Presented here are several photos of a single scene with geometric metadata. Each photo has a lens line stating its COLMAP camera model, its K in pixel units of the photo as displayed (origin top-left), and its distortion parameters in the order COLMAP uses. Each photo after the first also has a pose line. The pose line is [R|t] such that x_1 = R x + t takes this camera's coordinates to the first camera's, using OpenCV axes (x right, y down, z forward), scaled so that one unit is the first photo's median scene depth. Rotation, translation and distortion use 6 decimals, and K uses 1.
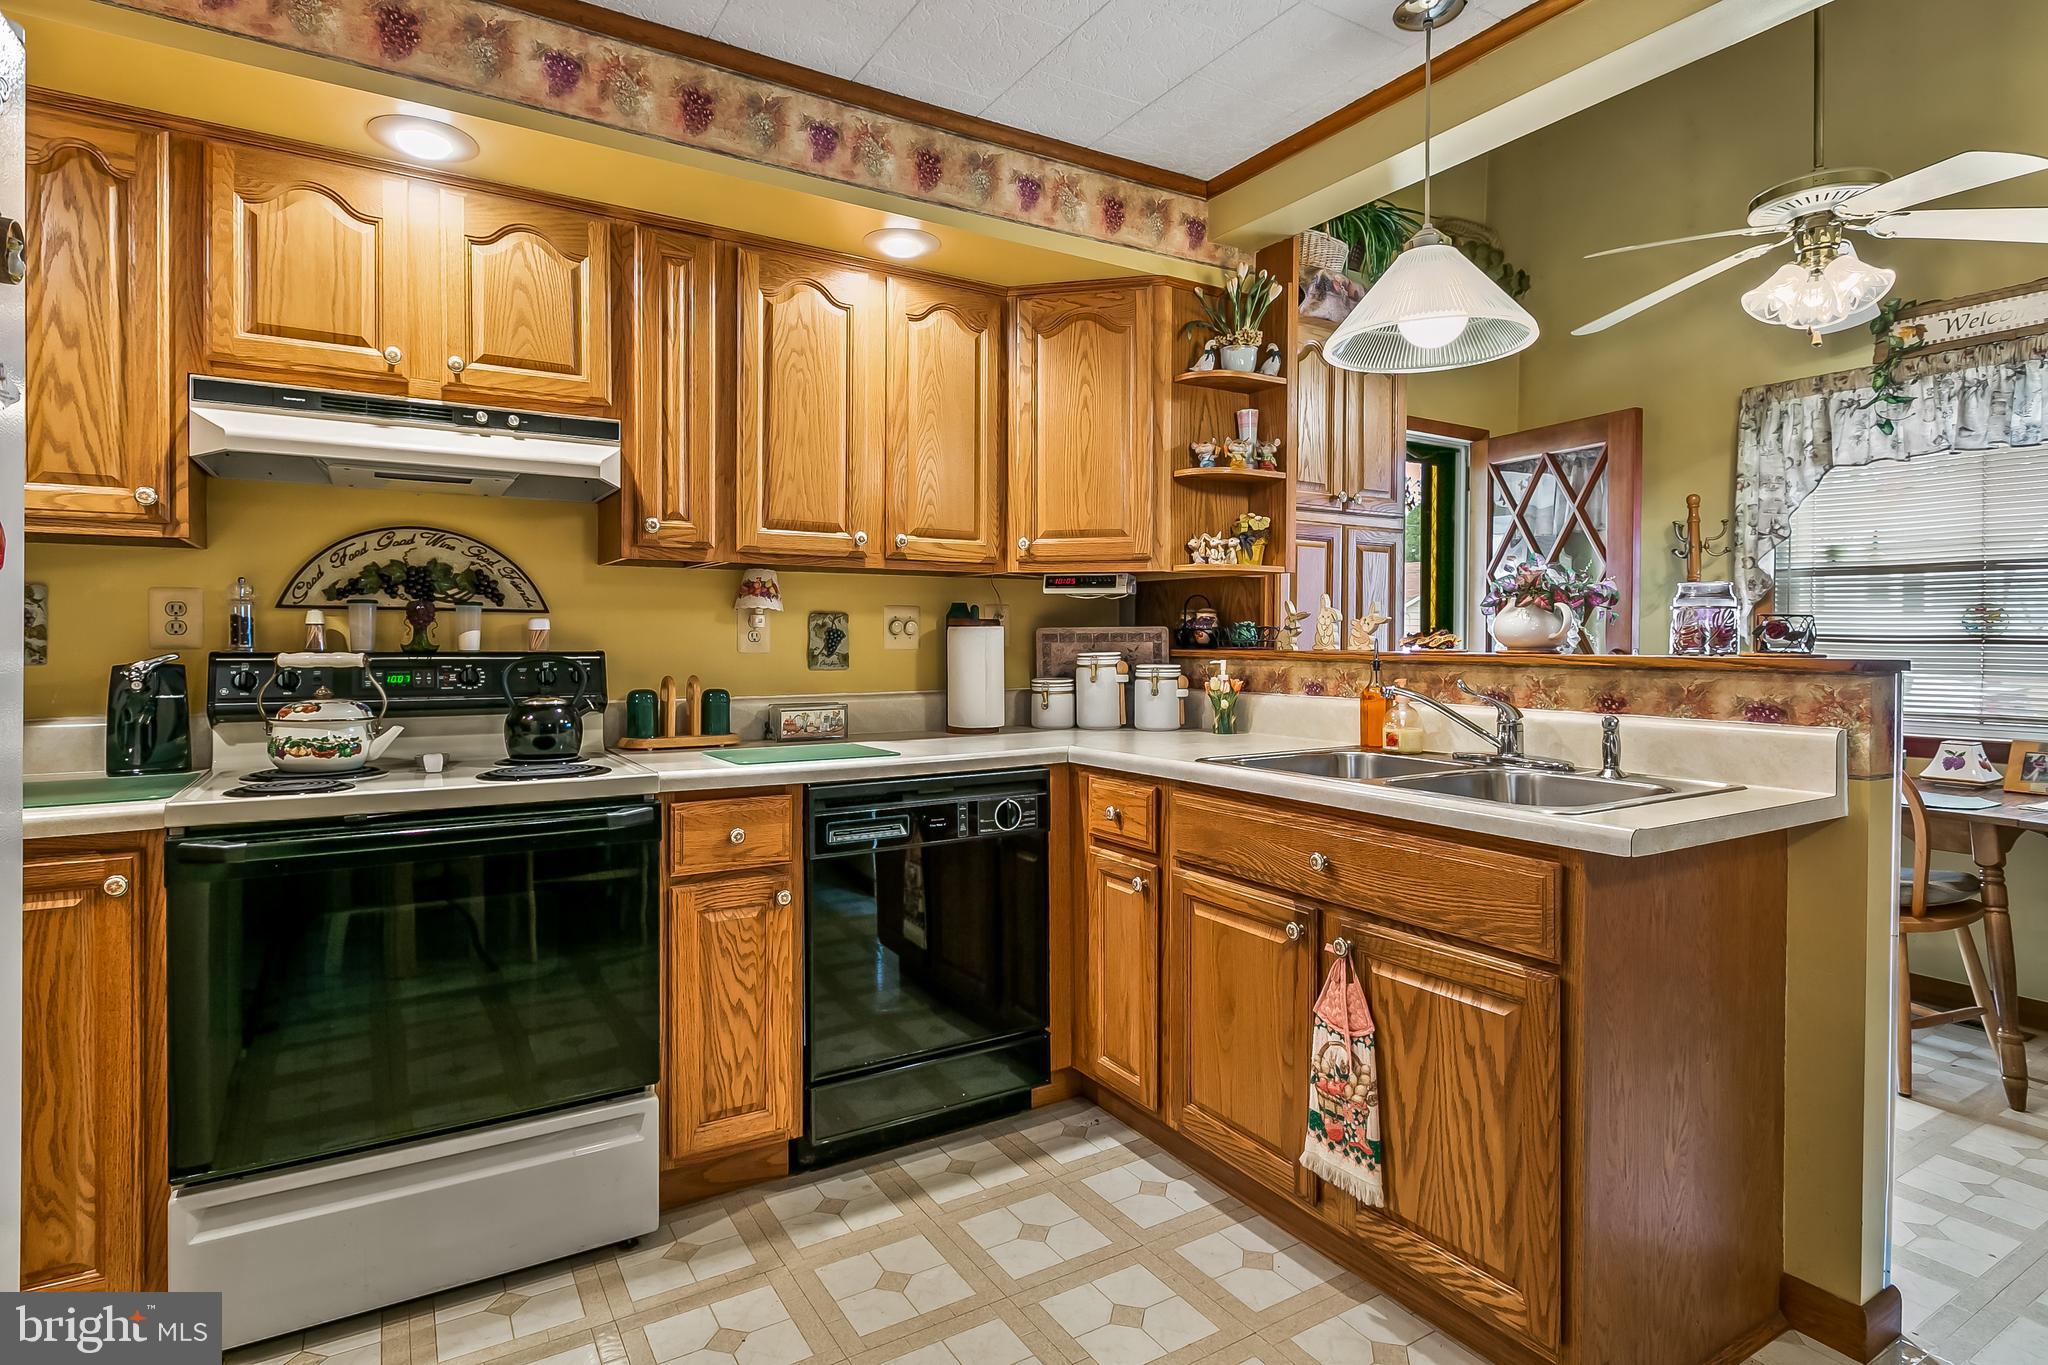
lens RADIAL K [[1051.4, 0, 1016.1], [0, 1051.4, 648.7], [0, 0, 1]] dist [0.001342, -0.001388]
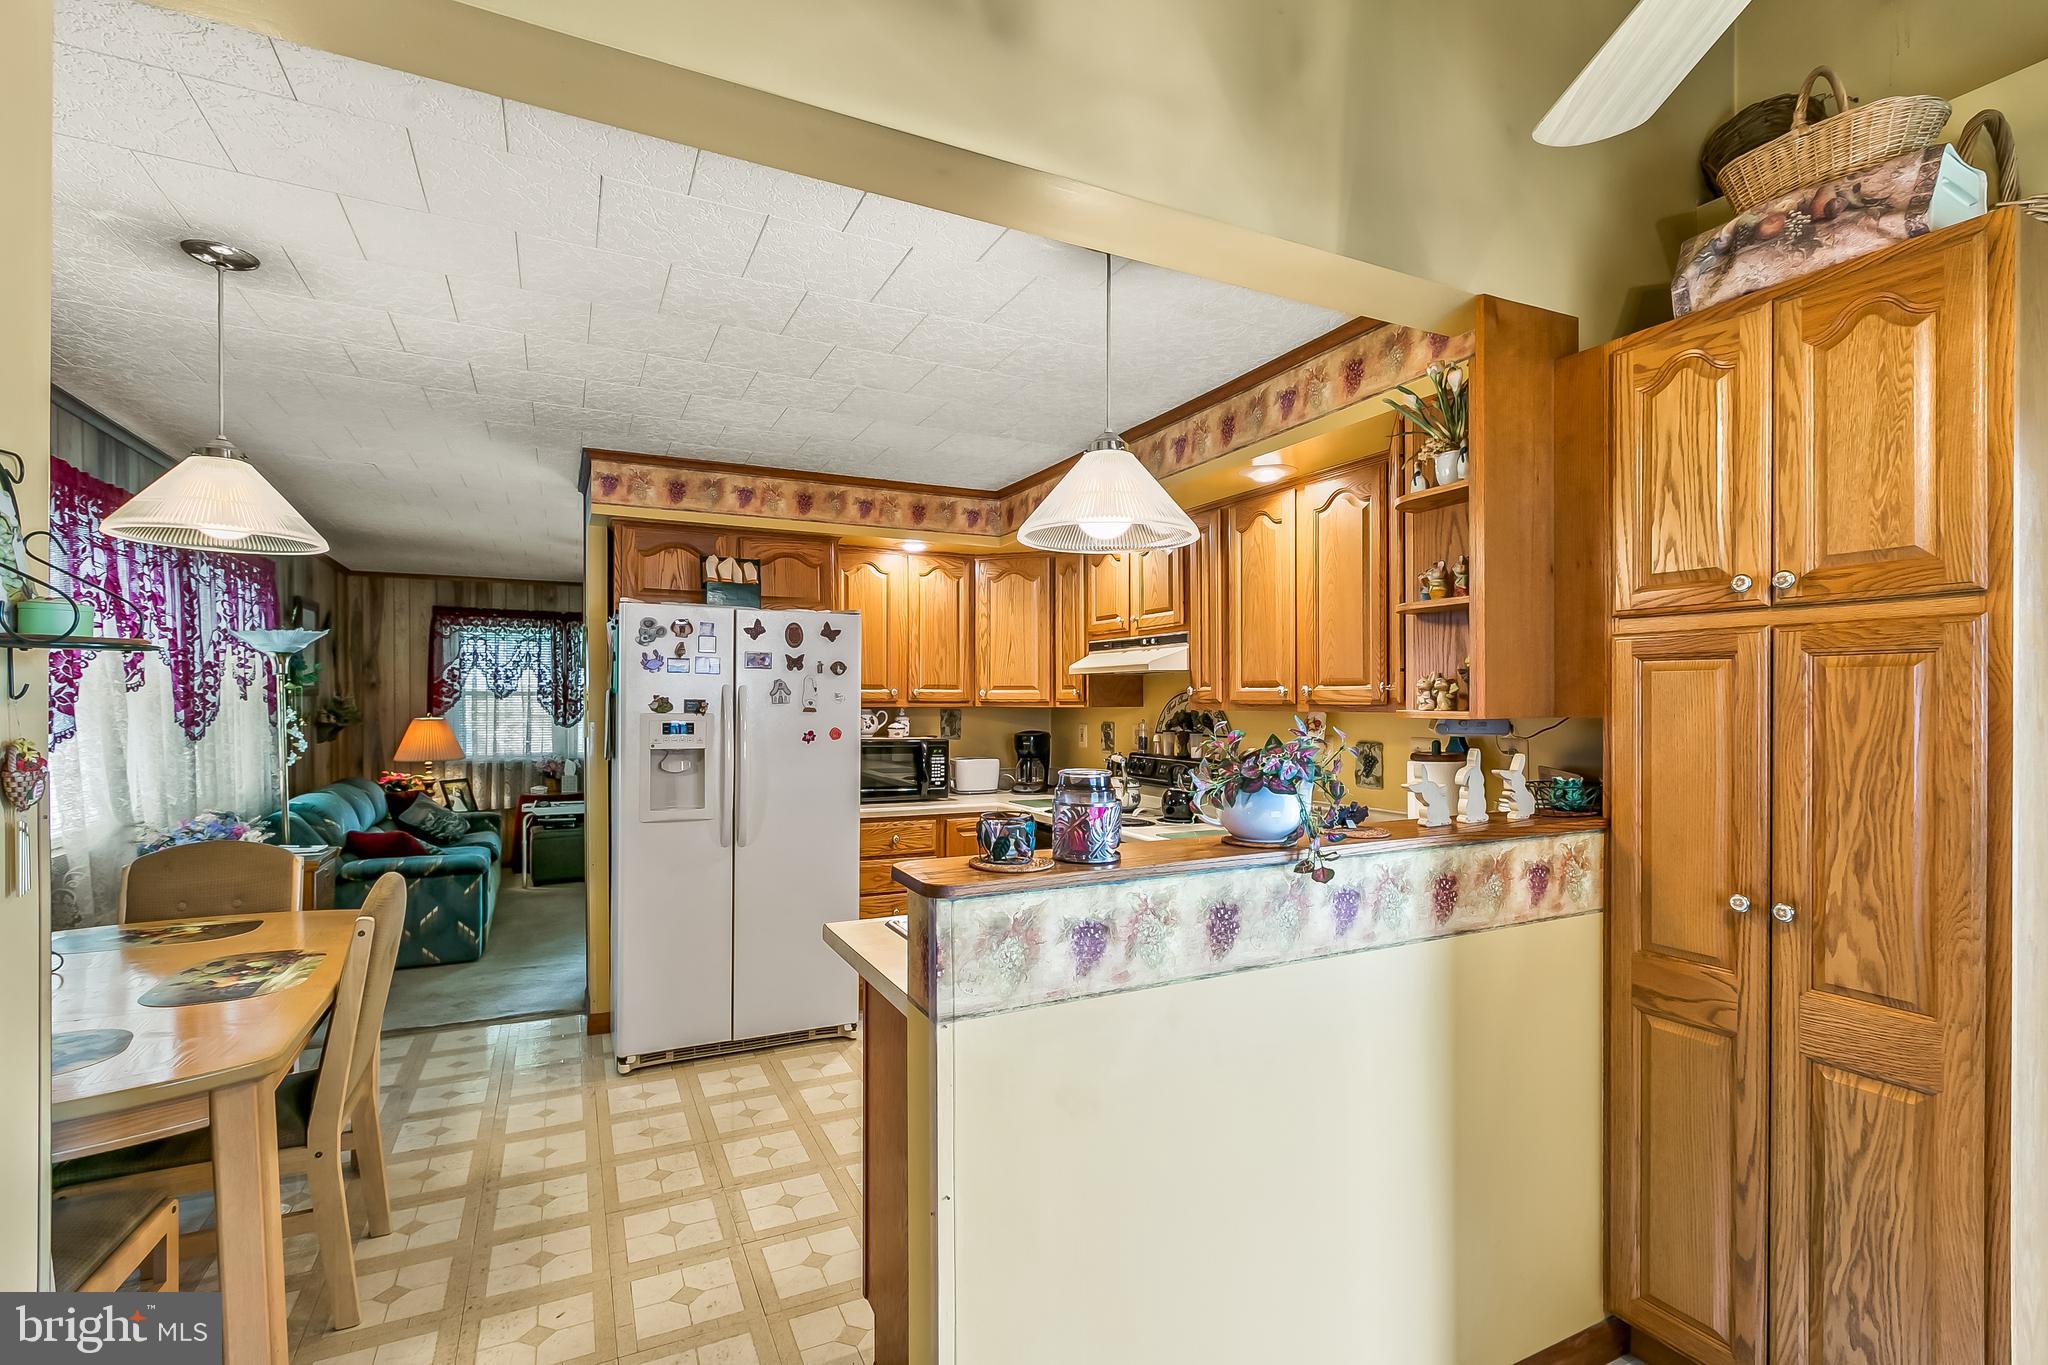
lens RADIAL K [[920.5, 0, 1037.1], [0, 920.5, 704.6], [0, 0, 1]] dist [0.000444, -0.000303]
pose [[-0.069213, 0.004055, -0.997594, 1.168795], [-0.007996, 0.999957, 0.004619, -0.100588], [0.997570, 0.008297, -0.069178, 0.856207]]
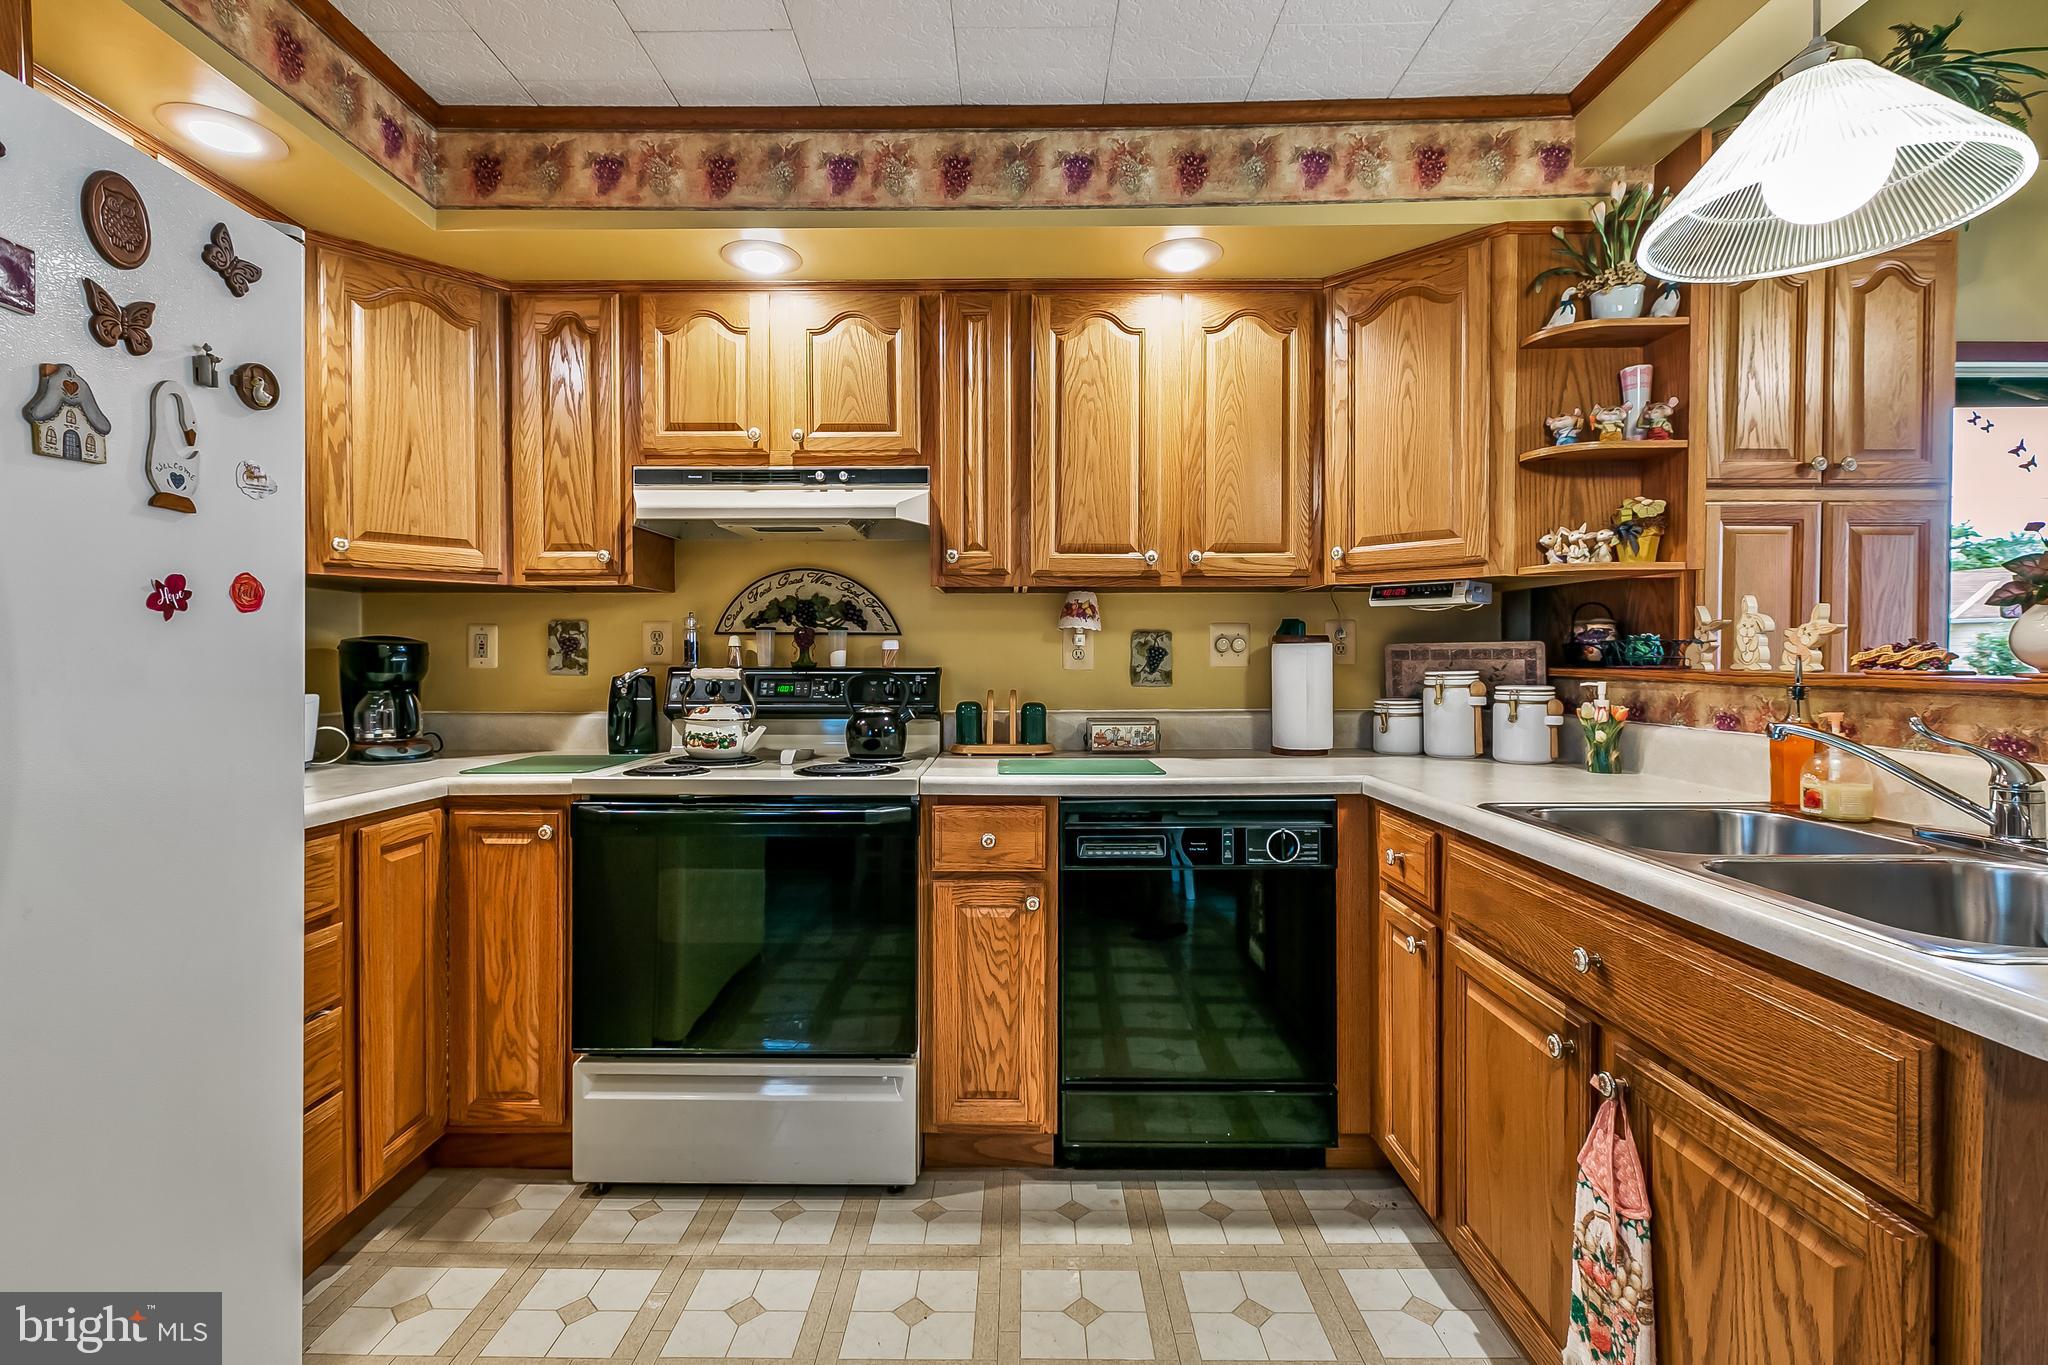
lens RADIAL K [[920.5, 0, 1007.3], [0, 920.5, 667.5], [0, 0, 1]] dist [0.000444, -0.000303]
pose [[0.848586, 0.004256, -0.529040, 0.227076], [-0.002494, 0.999989, 0.004045, -0.002329], [0.529051, -0.002113, 0.848588, 0.193737]]
